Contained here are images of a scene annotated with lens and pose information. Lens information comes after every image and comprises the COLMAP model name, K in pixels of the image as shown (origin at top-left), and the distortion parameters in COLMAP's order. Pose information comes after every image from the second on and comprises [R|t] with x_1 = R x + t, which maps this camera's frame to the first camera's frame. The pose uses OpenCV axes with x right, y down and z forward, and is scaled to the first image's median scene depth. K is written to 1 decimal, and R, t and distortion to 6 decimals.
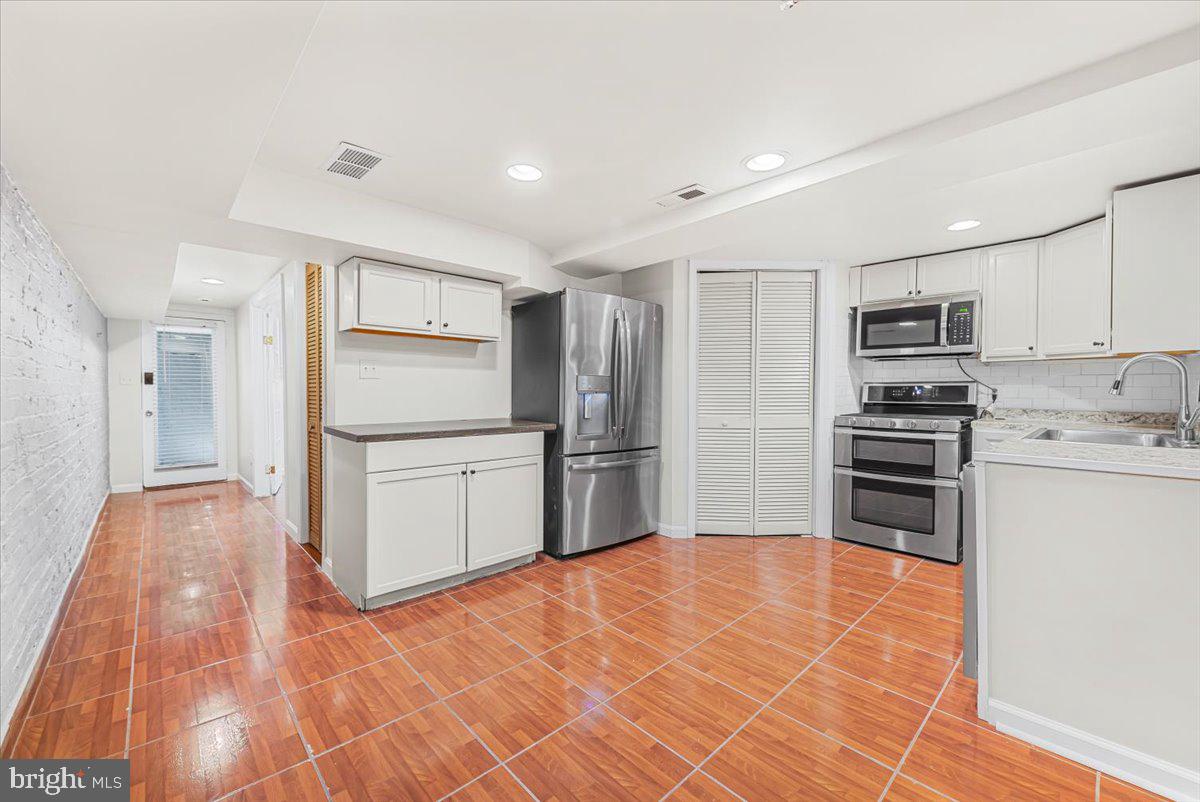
lens RADIAL K [[481.1, 0, 605.9], [0, 481.1, 399.0], [0, 0, 1]] dist [-0.000746, -0.000136]
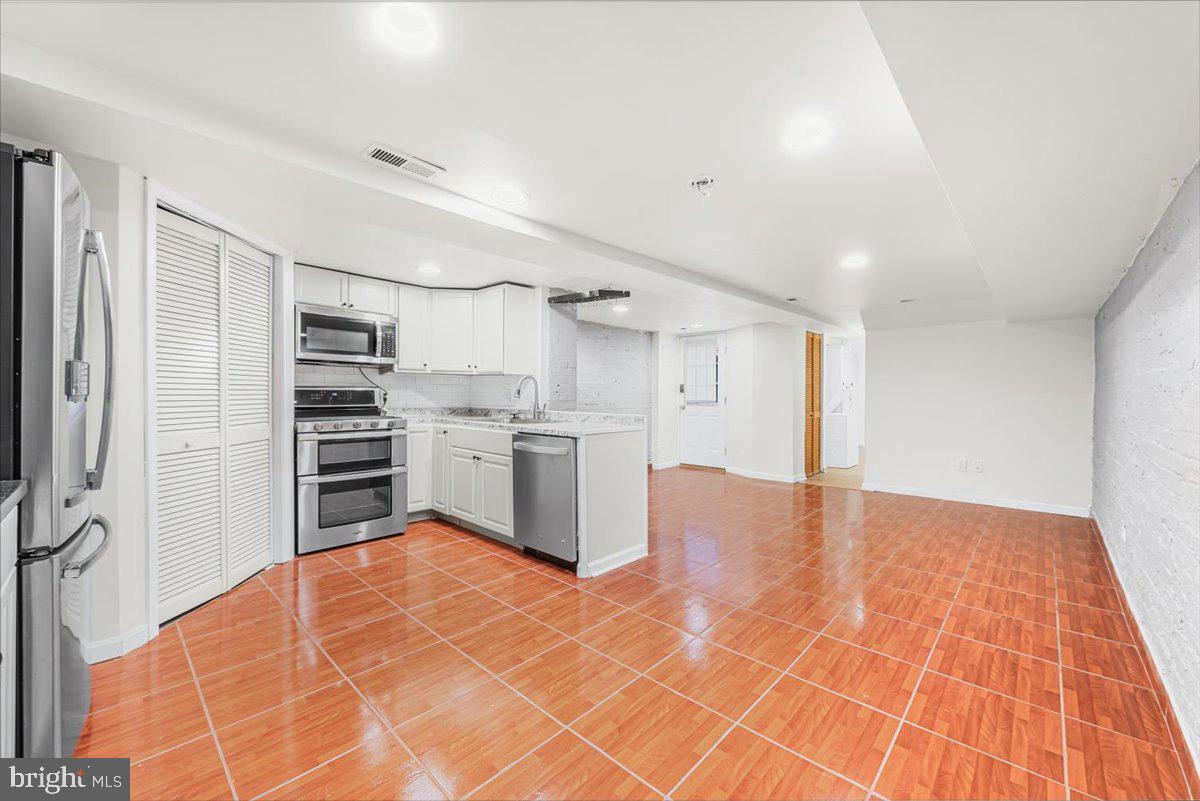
lens RADIAL K [[471.4, 0, 600.0], [0, 471.4, 400.5], [0, 0, 1]] dist [0.000902, 0.000059]
pose [[-0.052347, -0.013220, 0.998541, -0.470334], [0.014923, 0.999790, 0.014019, -0.010762], [-0.998517, 0.015635, -0.052139, 0.492797]]
